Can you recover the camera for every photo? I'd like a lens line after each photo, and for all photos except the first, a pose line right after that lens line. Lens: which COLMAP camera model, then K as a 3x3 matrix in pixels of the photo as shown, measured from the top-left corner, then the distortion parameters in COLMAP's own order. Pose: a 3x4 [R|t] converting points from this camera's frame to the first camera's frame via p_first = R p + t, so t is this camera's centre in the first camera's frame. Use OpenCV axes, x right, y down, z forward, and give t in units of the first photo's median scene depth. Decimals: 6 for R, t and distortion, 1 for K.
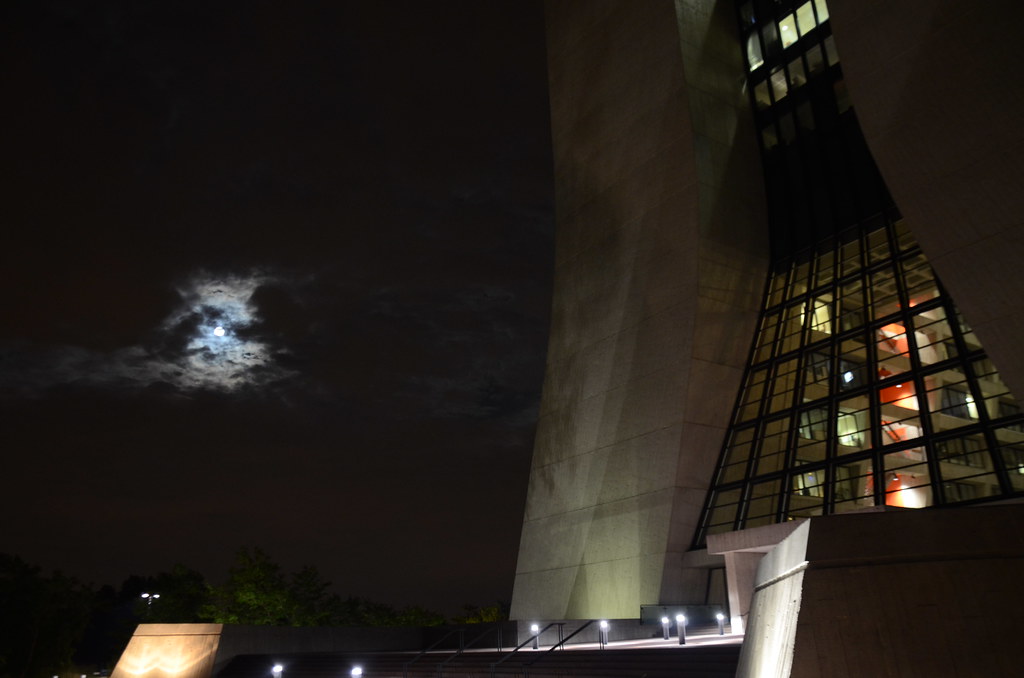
lens RADIAL K [[843.0, 0, 512.0], [0, 843.0, 339.0], [0, 0, 1]] dist [-0.151070, 0.168032]
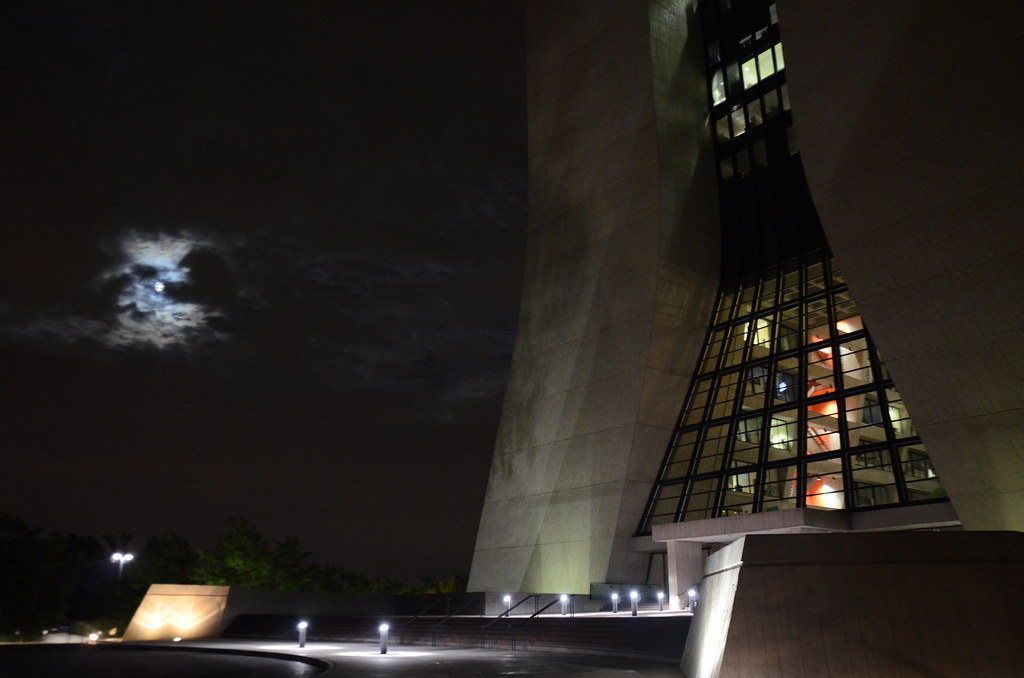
lens RADIAL K [[843.0, 0, 512.0], [0, 843.0, 339.0], [0, 0, 1]] dist [-0.151070, 0.168032]
pose [[0.996260, 0.053641, 0.067738, -0.042559], [-0.055647, 0.998056, 0.028081, -0.035155], [-0.066100, -0.031745, 0.997308, -0.109417]]
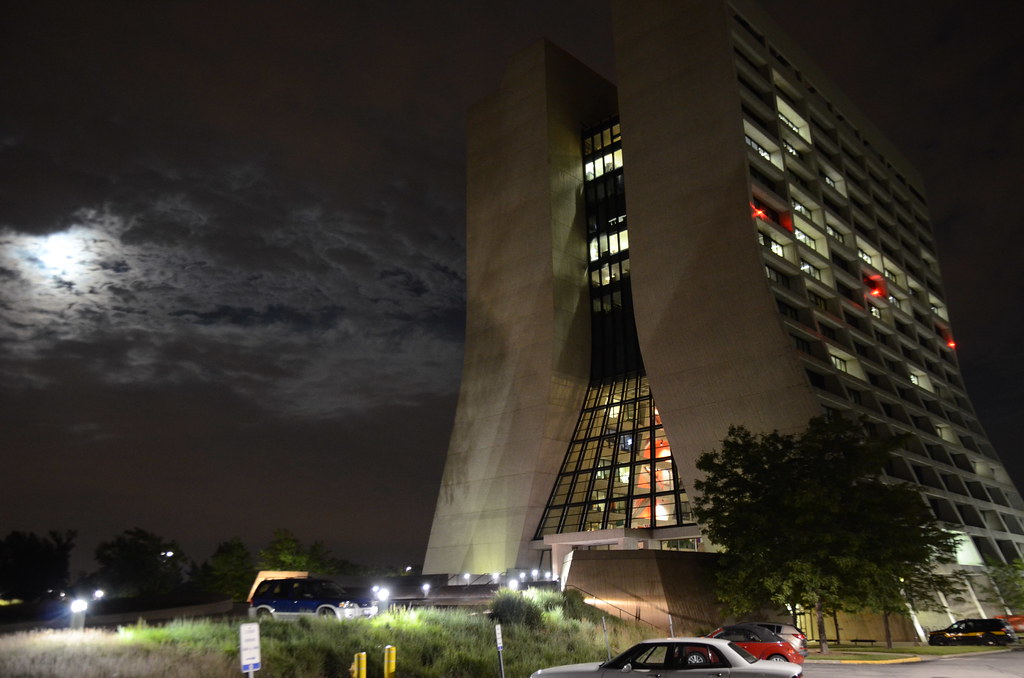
lens RADIAL K [[843.0, 0, 512.0], [0, 843.0, 339.0], [0, 0, 1]] dist [-0.151070, 0.168032]
pose [[0.977849, 0.077286, 0.194522, -0.220992], [-0.084648, 0.995965, 0.029806, -0.235137], [-0.191434, -0.045611, 0.980445, -0.770553]]
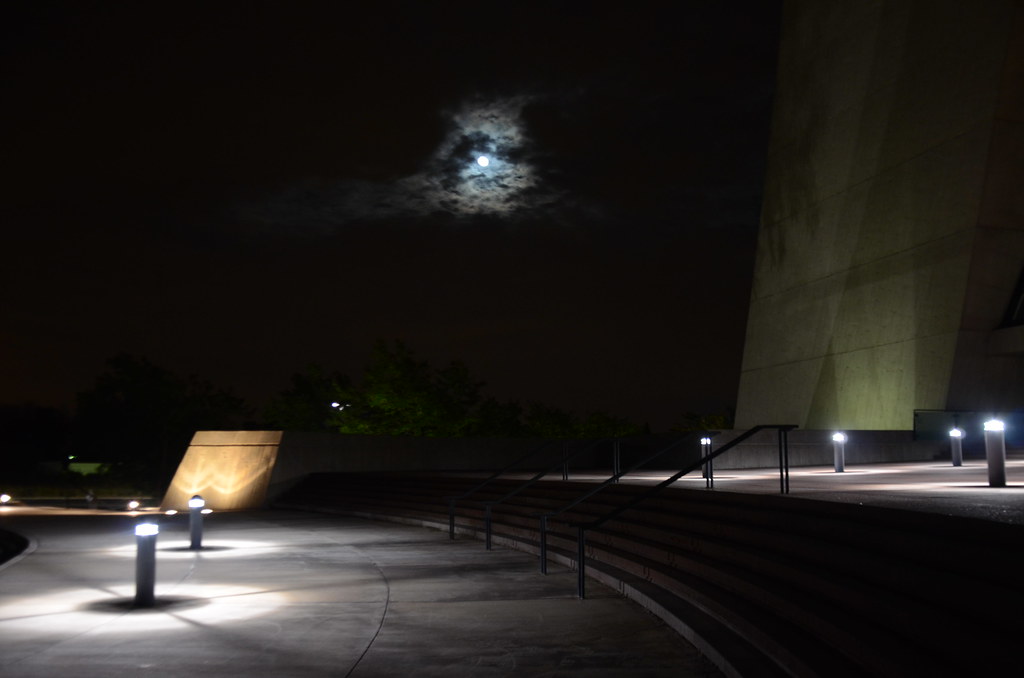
lens RADIAL K [[863.2, 0, 512.0], [0, 863.2, 339.0], [0, 0, 1]] dist [-0.109468, 0.183197]
pose [[0.949023, -0.019111, -0.314626, 0.060285], [0.086258, 0.975804, 0.200913, 0.095751], [0.303174, -0.217810, 0.927709, 0.271177]]
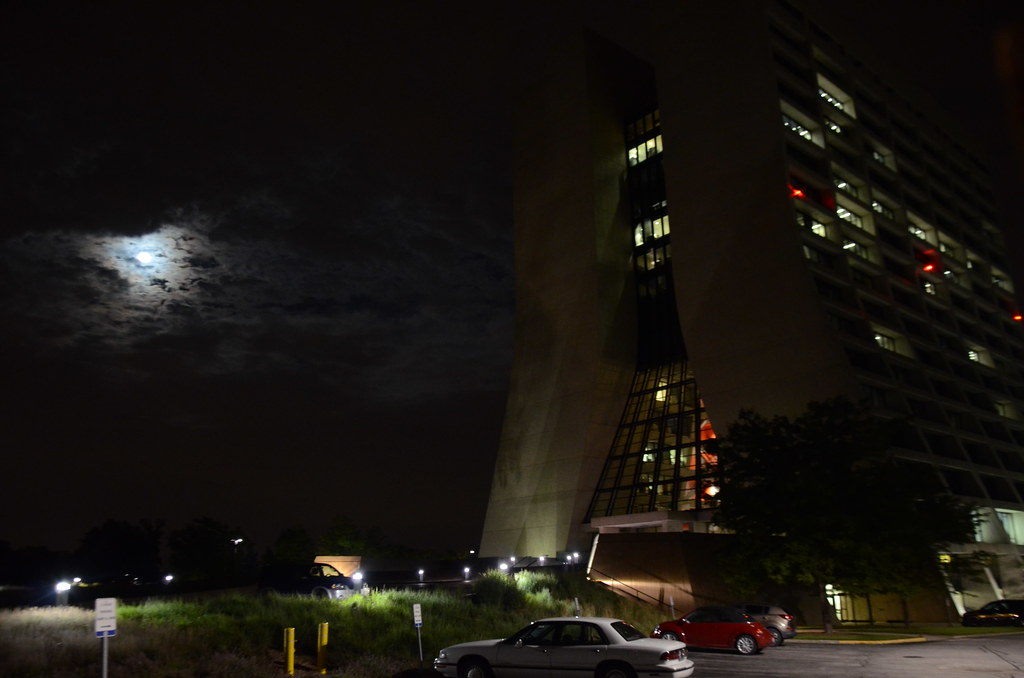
lens RADIAL K [[843.0, 0, 512.0], [0, 843.0, 339.0], [0, 0, 1]] dist [-0.151070, 0.168032]
pose [[0.993493, 0.044615, 0.104788, -0.158775], [-0.050715, 0.997126, 0.056284, -0.252548], [-0.101976, -0.061232, 0.992901, -0.815787]]
